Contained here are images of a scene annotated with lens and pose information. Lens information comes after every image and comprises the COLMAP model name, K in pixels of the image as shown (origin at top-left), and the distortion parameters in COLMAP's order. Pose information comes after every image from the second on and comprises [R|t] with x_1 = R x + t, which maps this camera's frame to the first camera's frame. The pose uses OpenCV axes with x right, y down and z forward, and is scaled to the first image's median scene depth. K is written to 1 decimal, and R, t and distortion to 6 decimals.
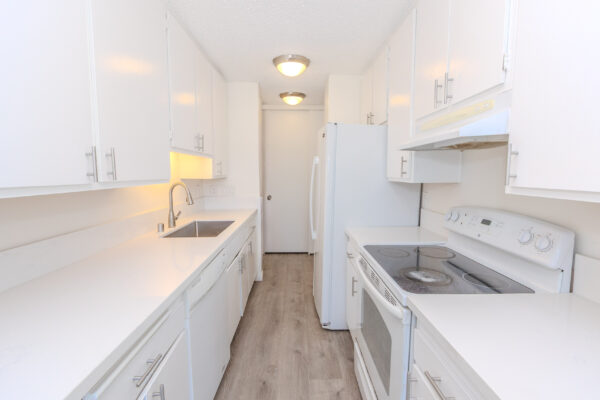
lens RADIAL K [[277.5, 0, 311.1], [0, 277.5, 199.5], [0, 0, 1]] dist [0.000632, -0.000067]
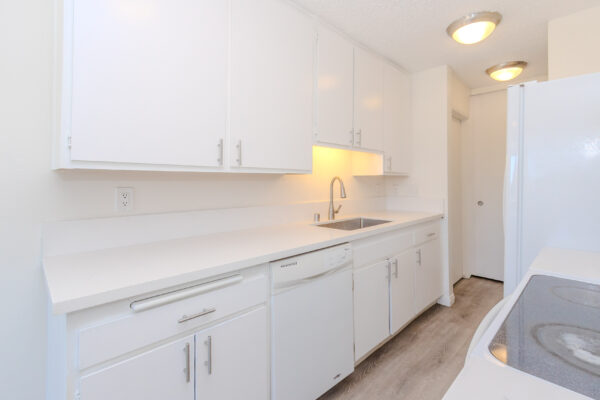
lens RADIAL K [[285.3, 0, 302.3], [0, 285.3, 180.1], [0, 0, 1]] dist [-0.000488, -0.000469]
pose [[0.664578, 0.001157, -0.747218, 0.231273], [-0.075955, 0.994924, -0.066014, 0.030910], [0.743348, 0.100626, 0.661292, 0.179516]]
